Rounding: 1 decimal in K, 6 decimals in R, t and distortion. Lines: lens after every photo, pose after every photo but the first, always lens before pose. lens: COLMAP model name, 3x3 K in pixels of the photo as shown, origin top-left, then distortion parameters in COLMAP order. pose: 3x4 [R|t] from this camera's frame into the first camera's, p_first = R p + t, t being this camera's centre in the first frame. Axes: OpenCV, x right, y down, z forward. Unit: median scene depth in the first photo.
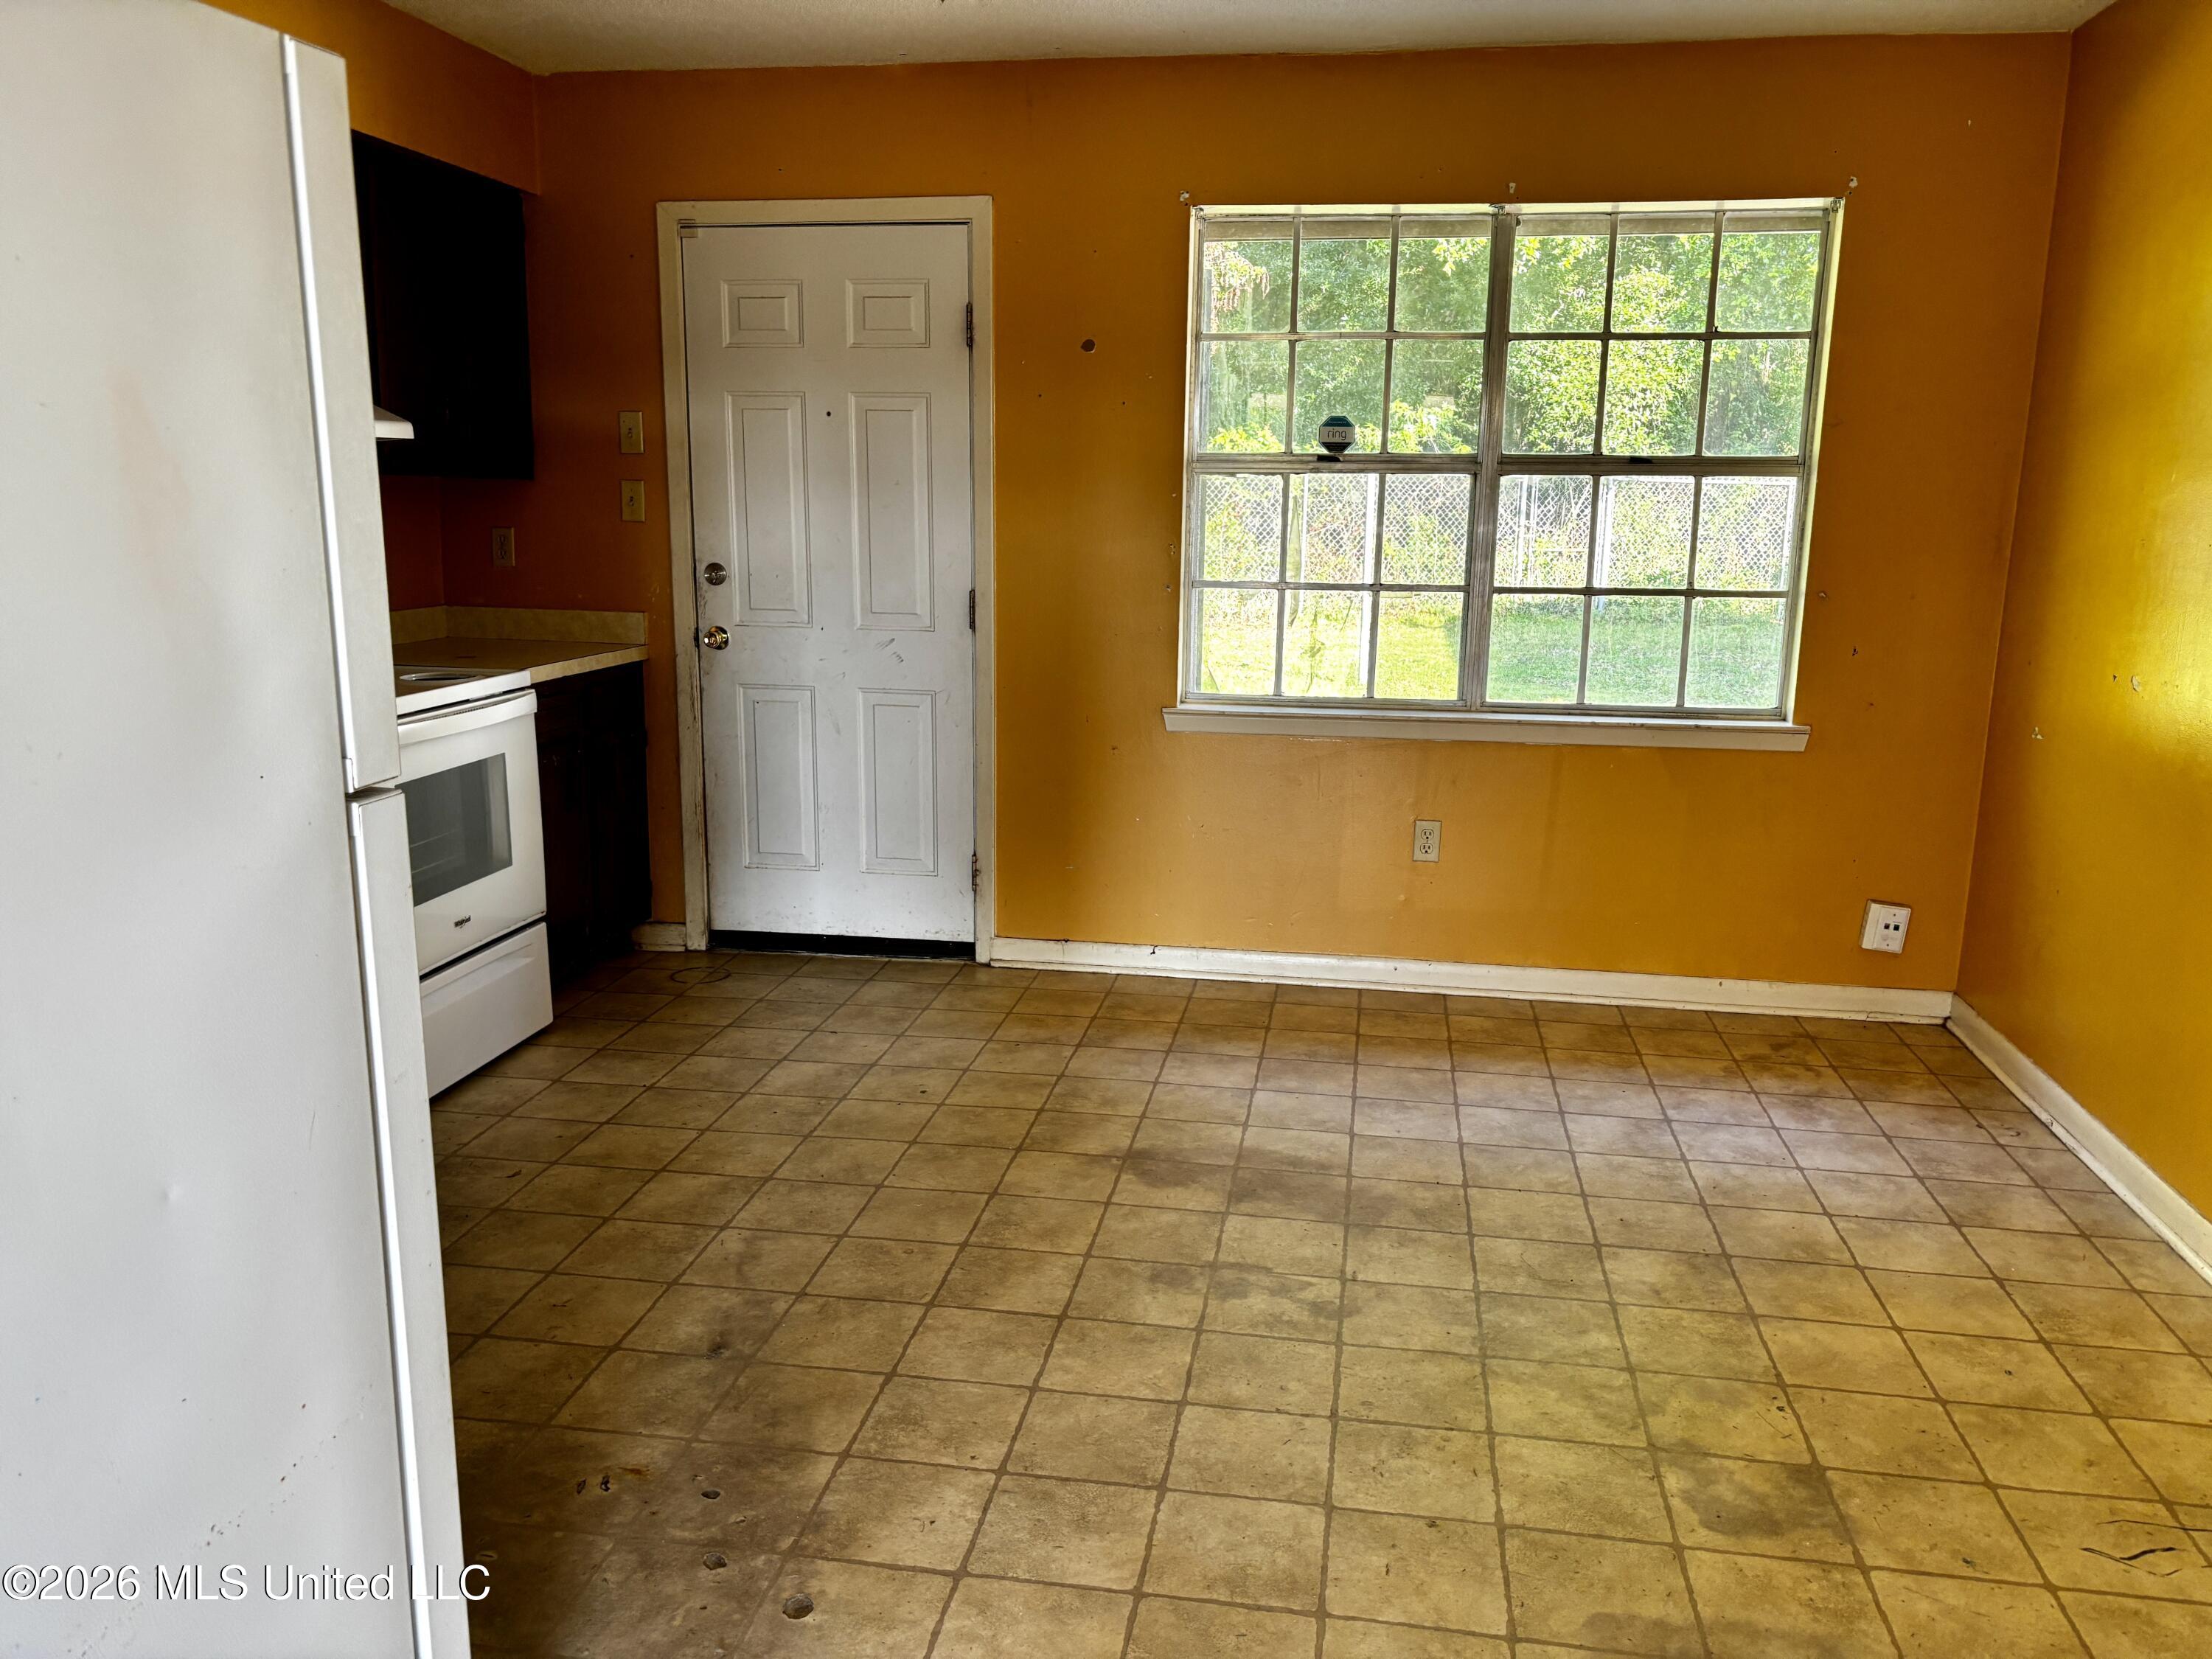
lens RADIAL K [[1670.8, 0, 1111.8], [0, 1670.8, 825.0], [0, 0, 1]] dist [0.043708, -0.044325]
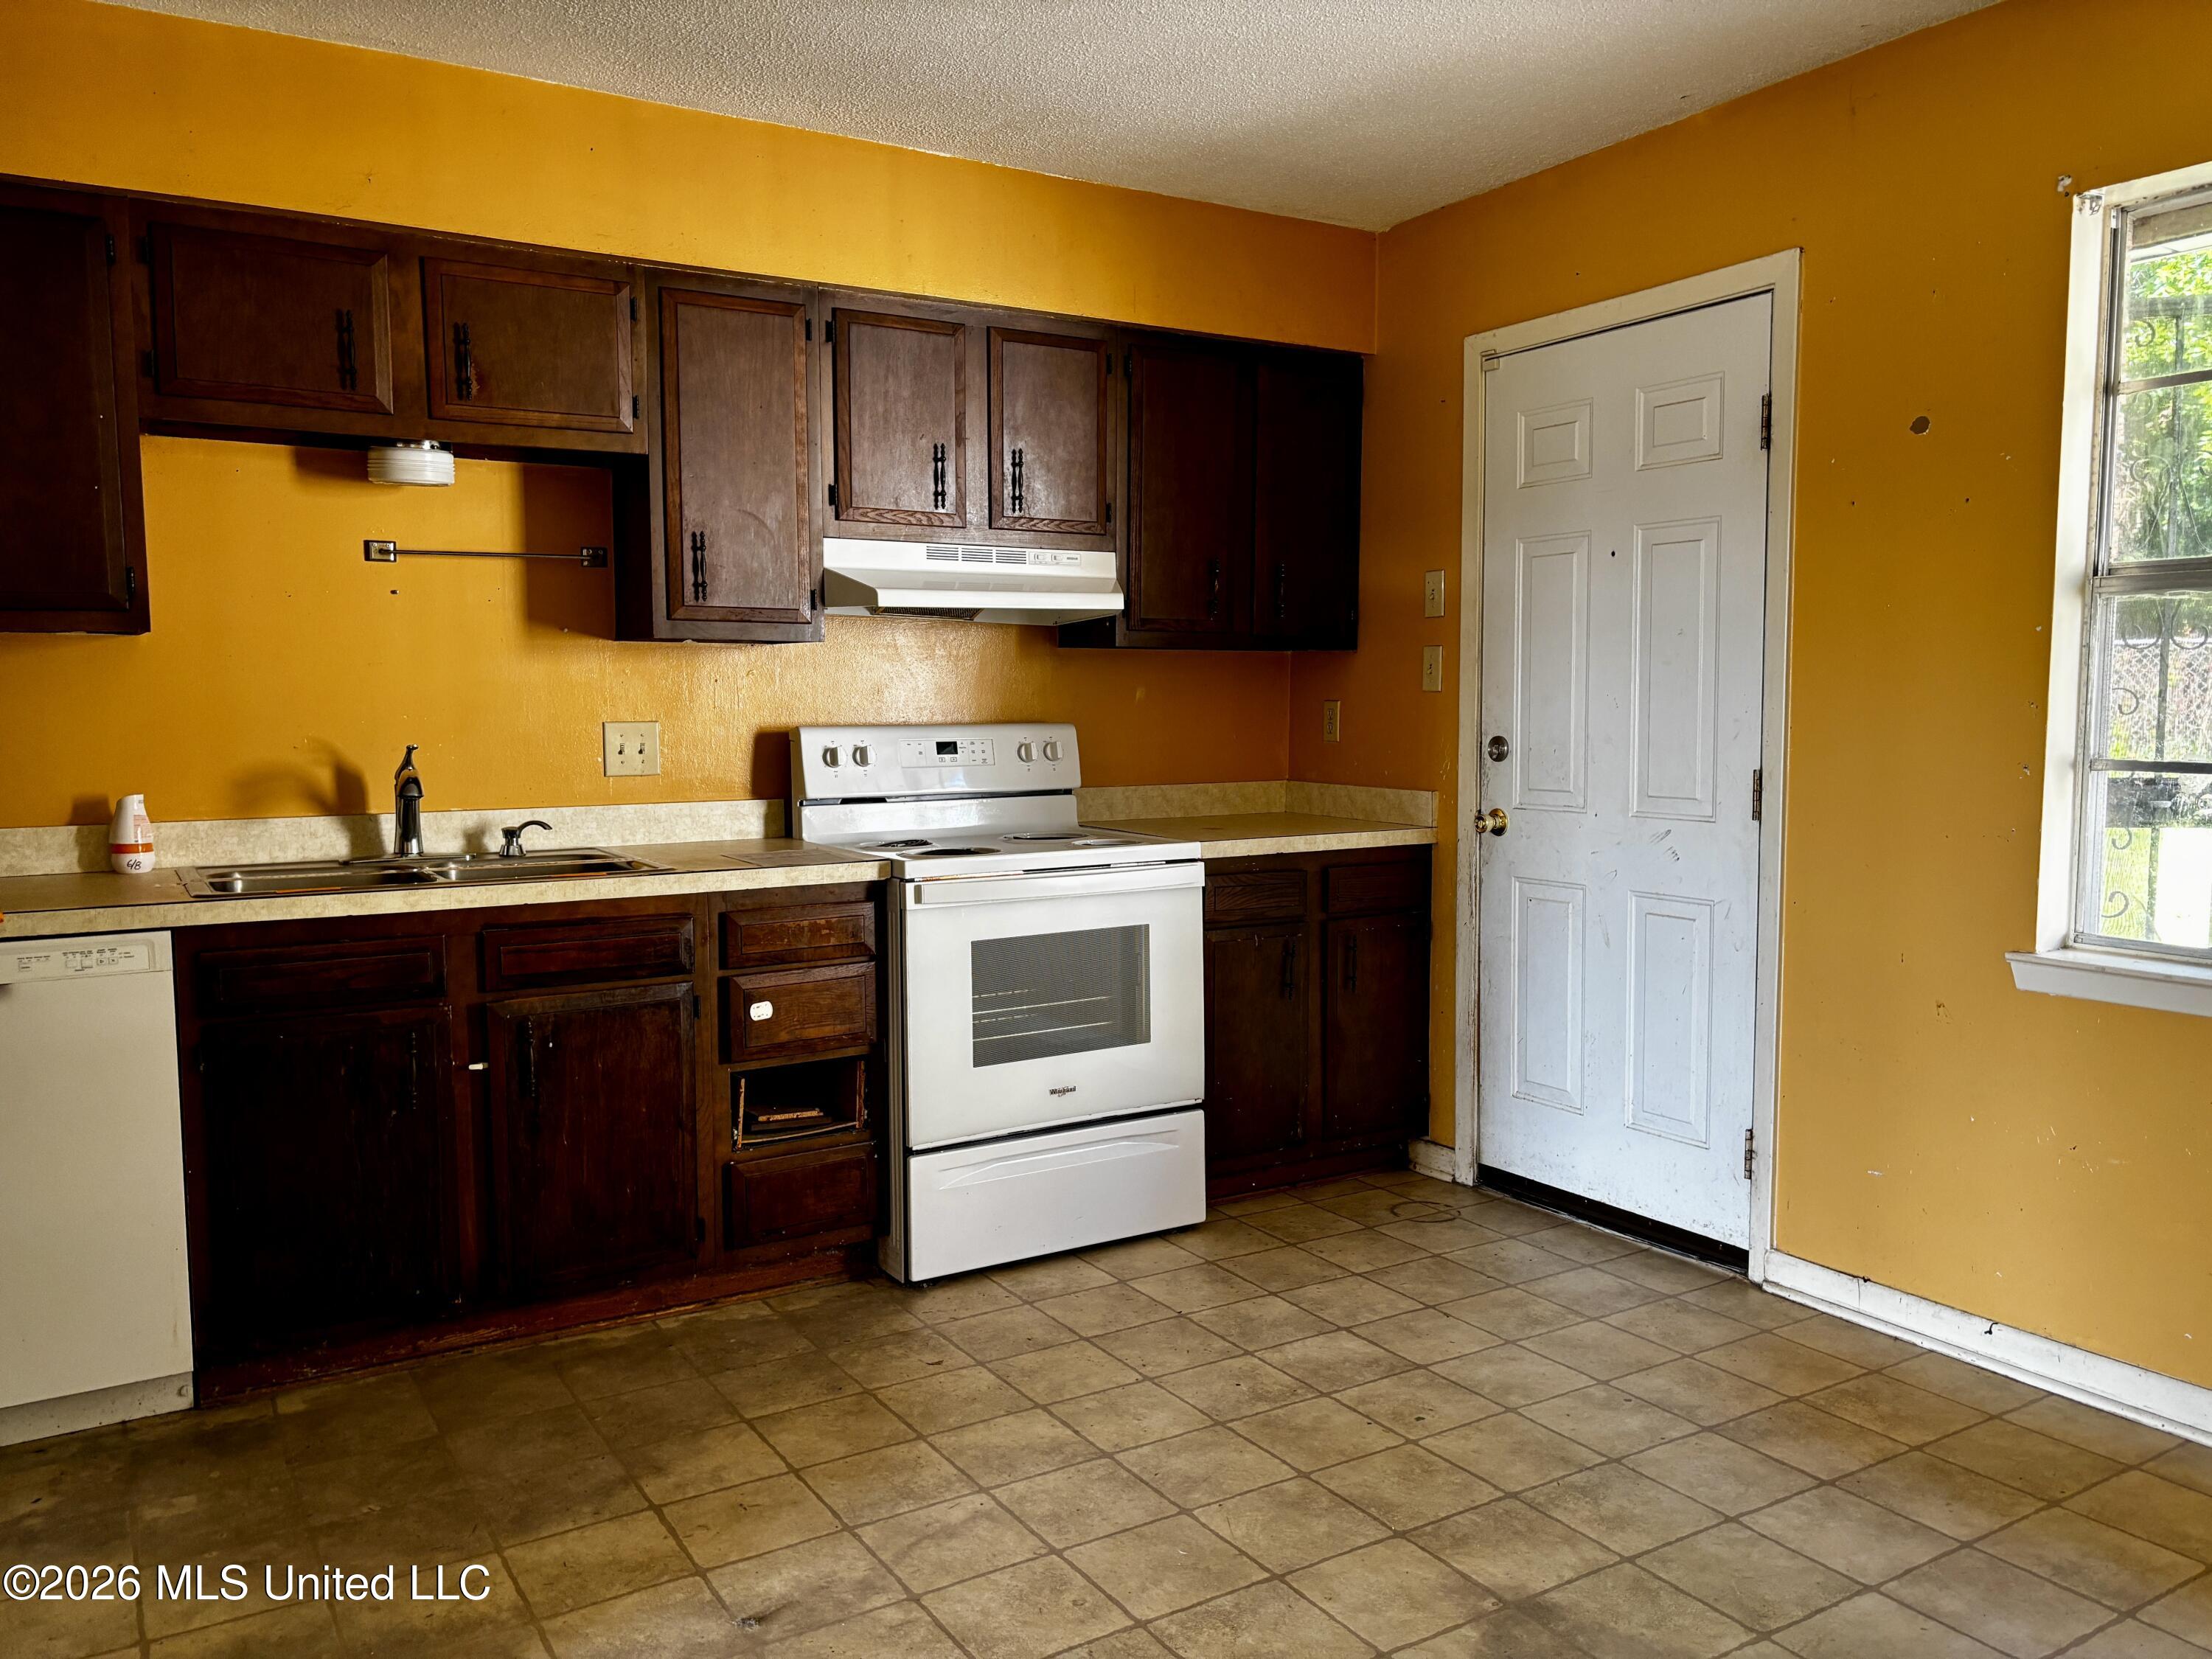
lens RADIAL K [[1670.8, 0, 1103.7], [0, 1670.8, 840.1], [0, 0, 1]] dist [0.043708, -0.044325]
pose [[0.654871, 0.049371, -0.754126, 0.293023], [-0.134091, 0.989622, -0.051654, -0.032925], [0.743750, 0.134948, 0.654695, 0.305219]]
